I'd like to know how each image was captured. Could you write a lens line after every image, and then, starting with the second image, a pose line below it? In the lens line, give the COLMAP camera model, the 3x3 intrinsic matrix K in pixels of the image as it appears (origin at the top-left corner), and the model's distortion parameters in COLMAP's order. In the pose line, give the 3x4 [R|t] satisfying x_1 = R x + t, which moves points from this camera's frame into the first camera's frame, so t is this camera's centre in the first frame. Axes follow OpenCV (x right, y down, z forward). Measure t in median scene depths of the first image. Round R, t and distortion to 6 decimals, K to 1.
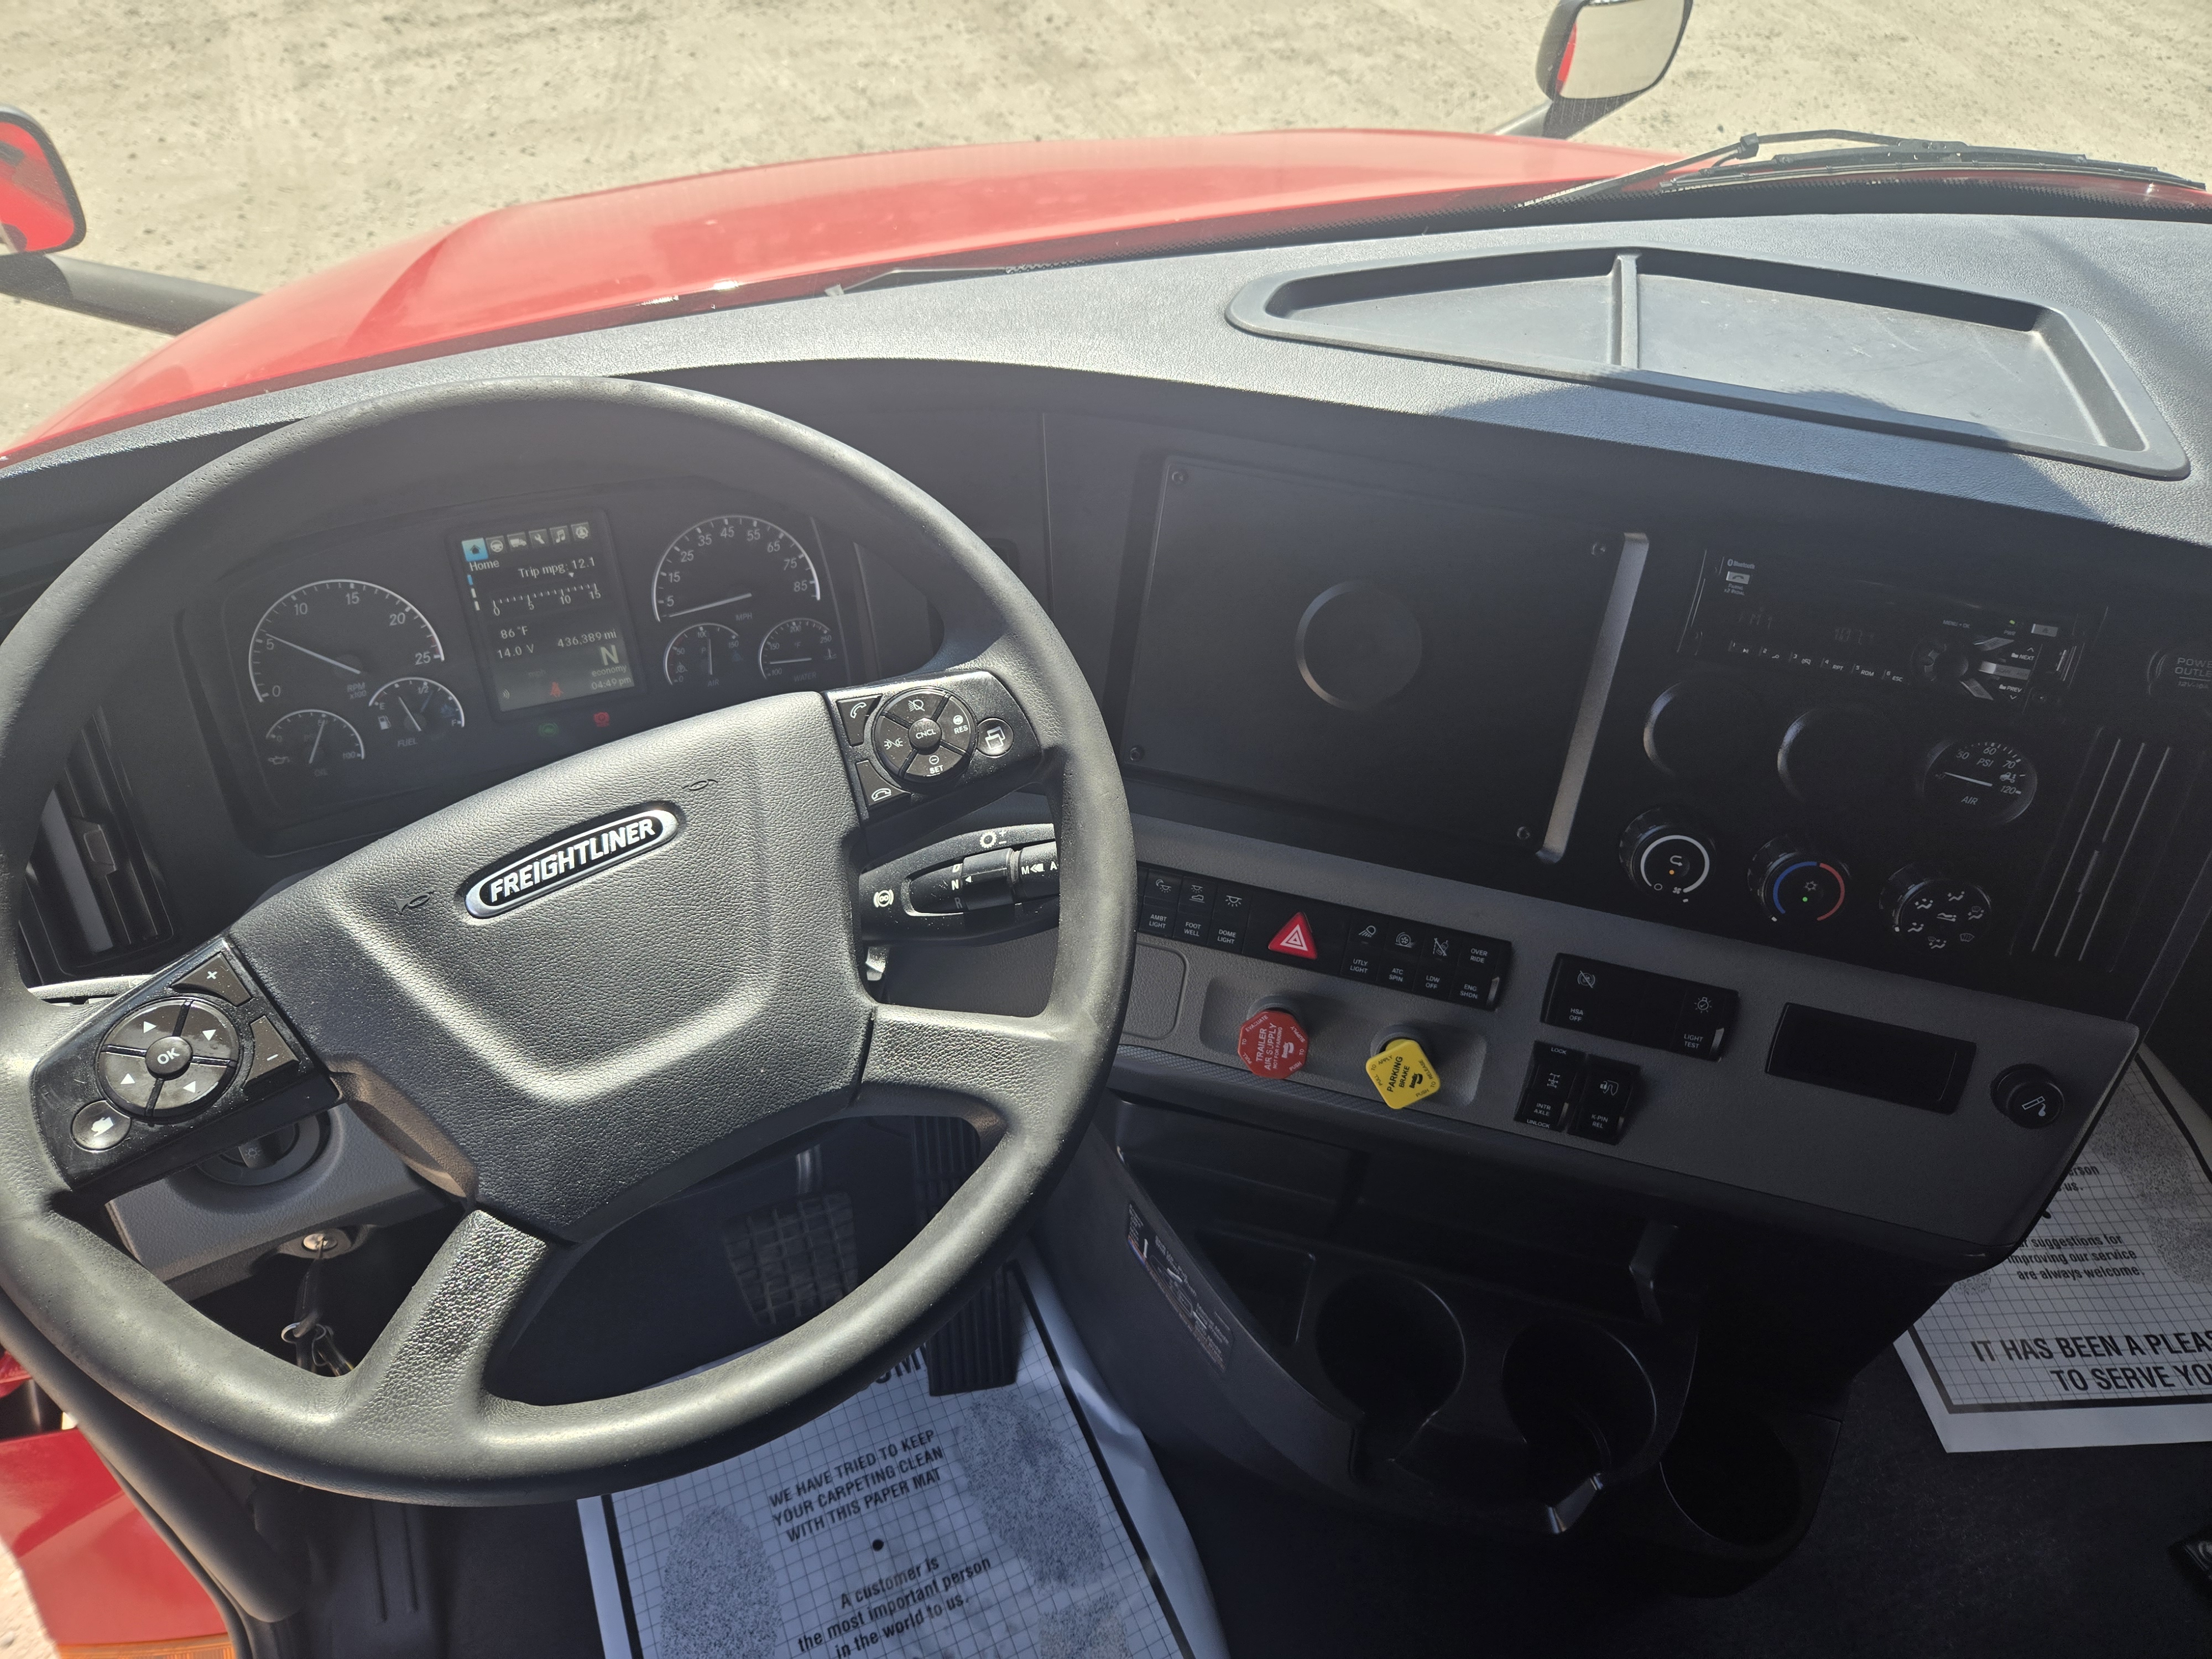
lens RADIAL K [[1482.8, 0, 1094.0], [0, 1482.8, 844.6], [0, 0, 1]] dist [0.059479, -0.042043]
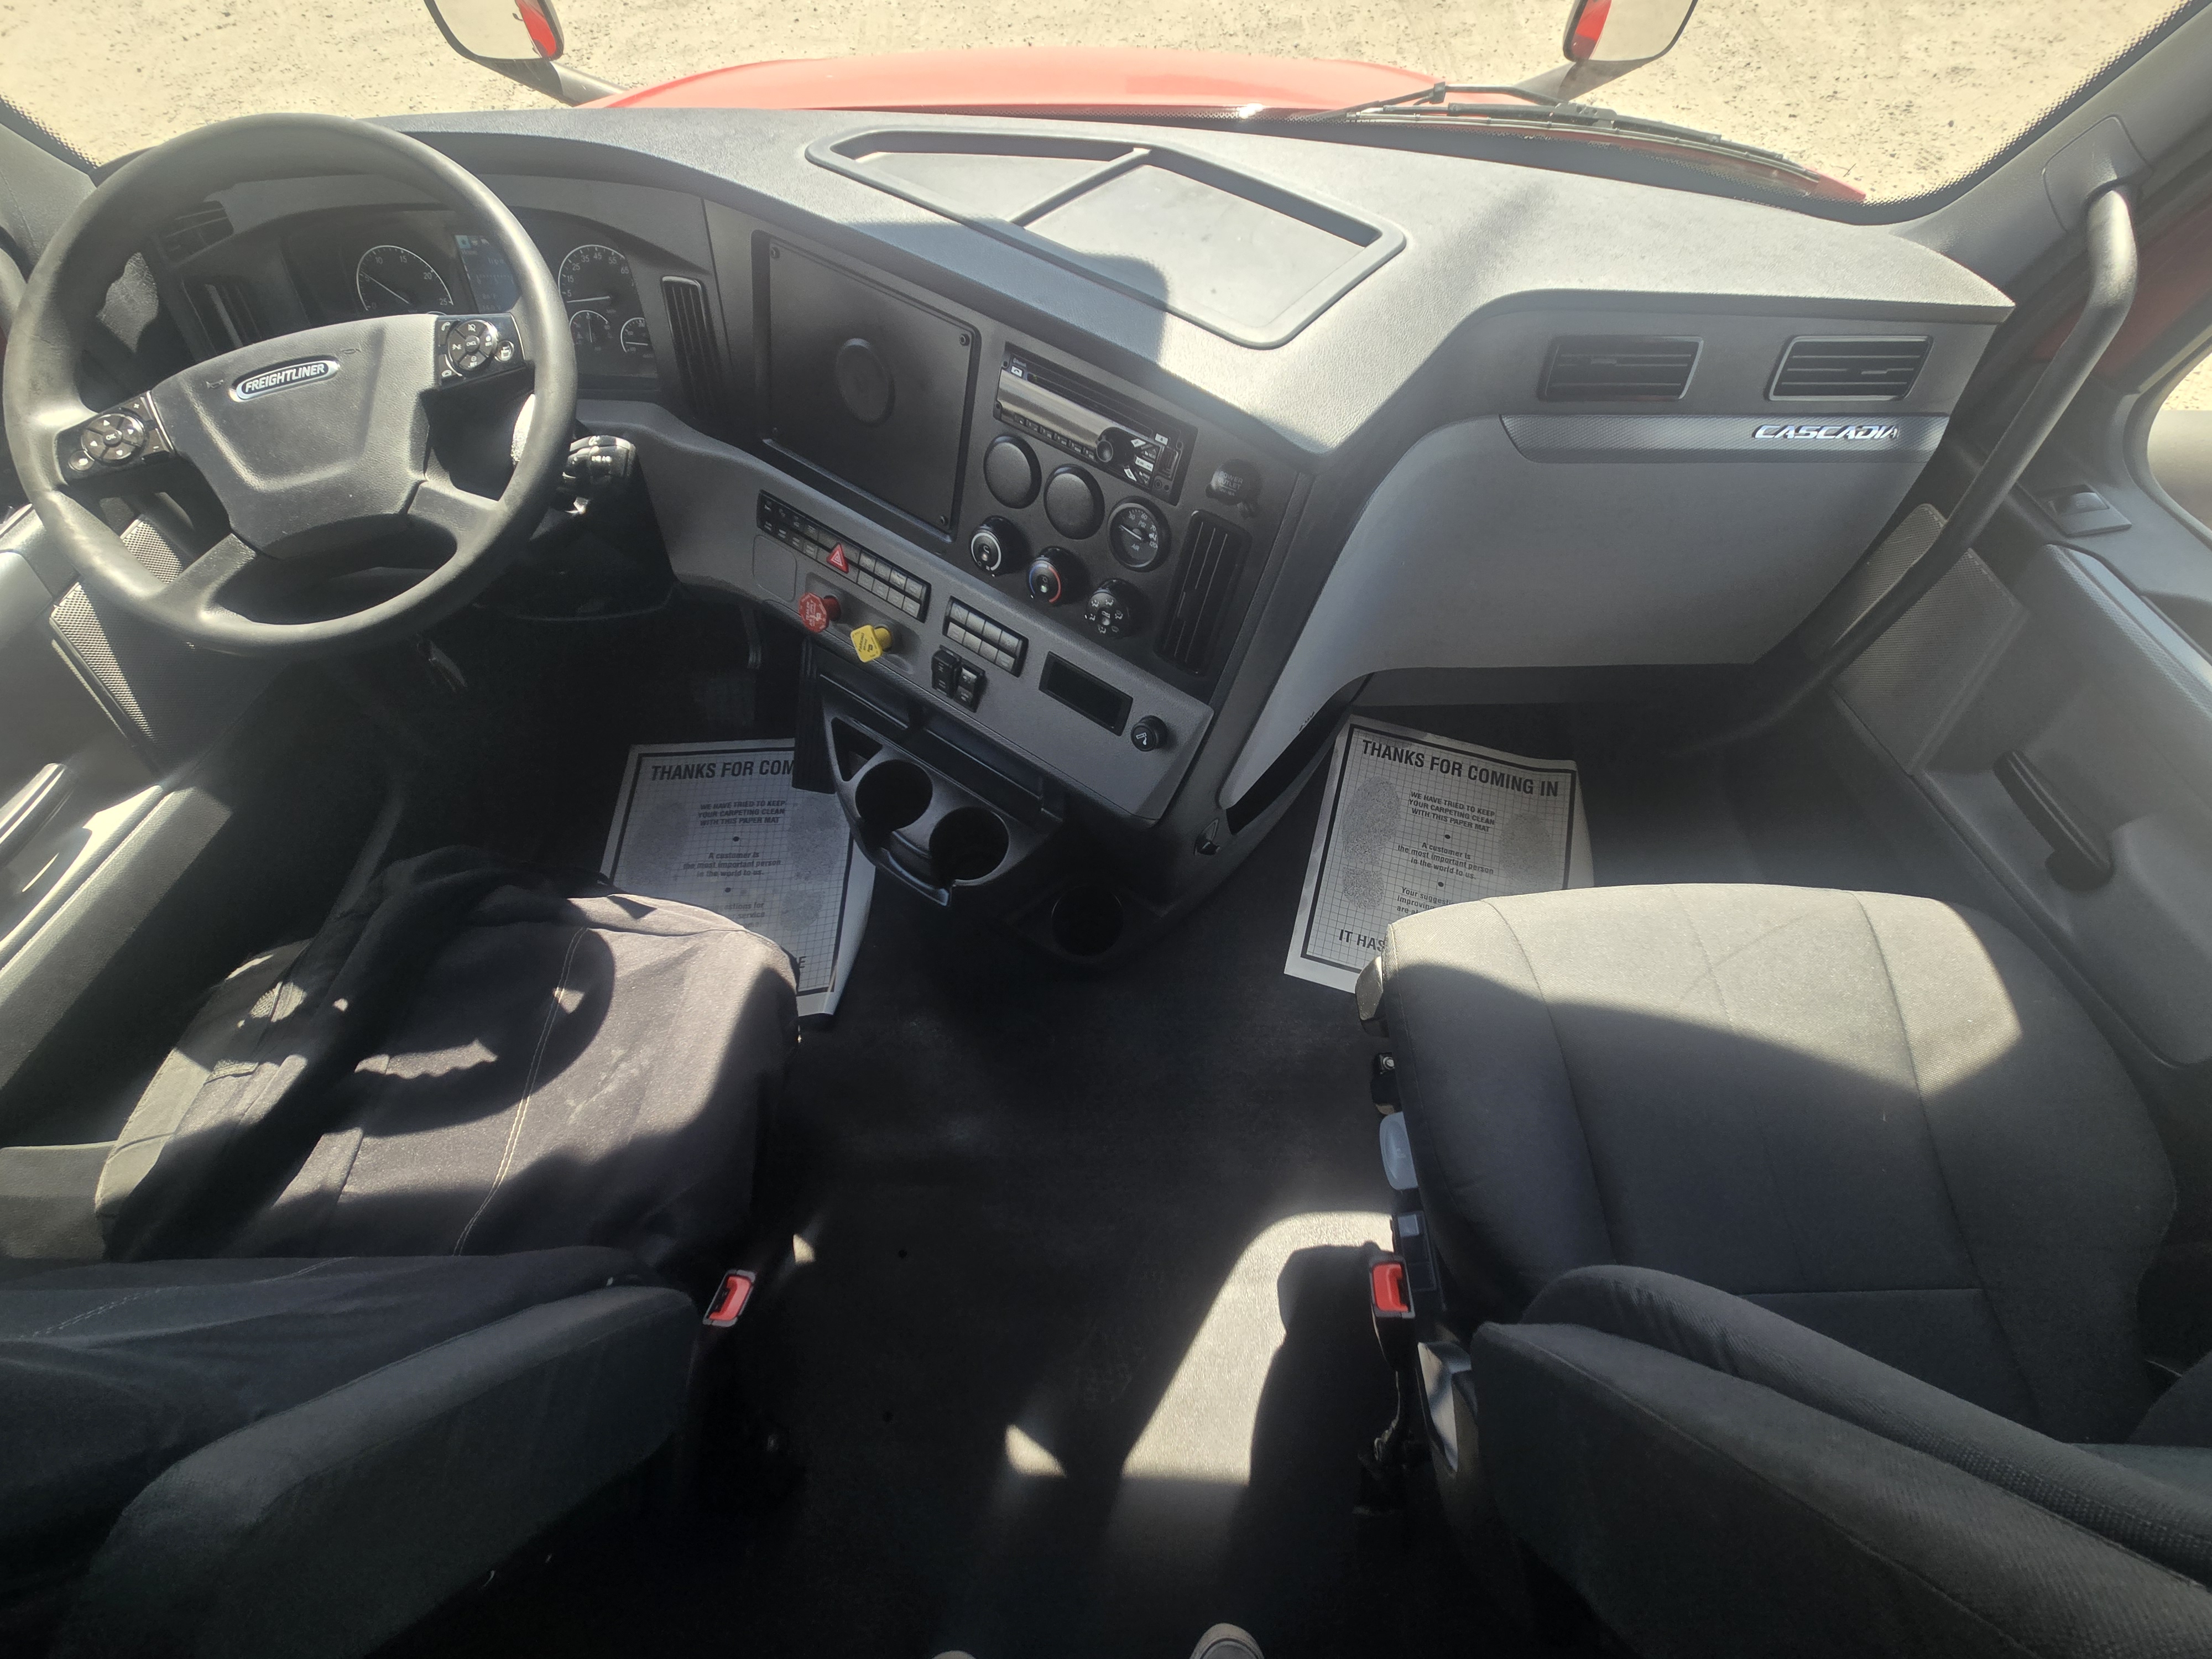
lens RADIAL K [[891.4, 0, 1106.0], [0, 891.4, 837.4], [0, 0, 1]] dist [0.016760, -0.007565]
pose [[0.933857, 0.289737, -0.209673, 0.764331], [-0.221938, 0.929197, 0.295527, -0.014114], [0.280453, -0.229446, 0.932041, -0.001455]]
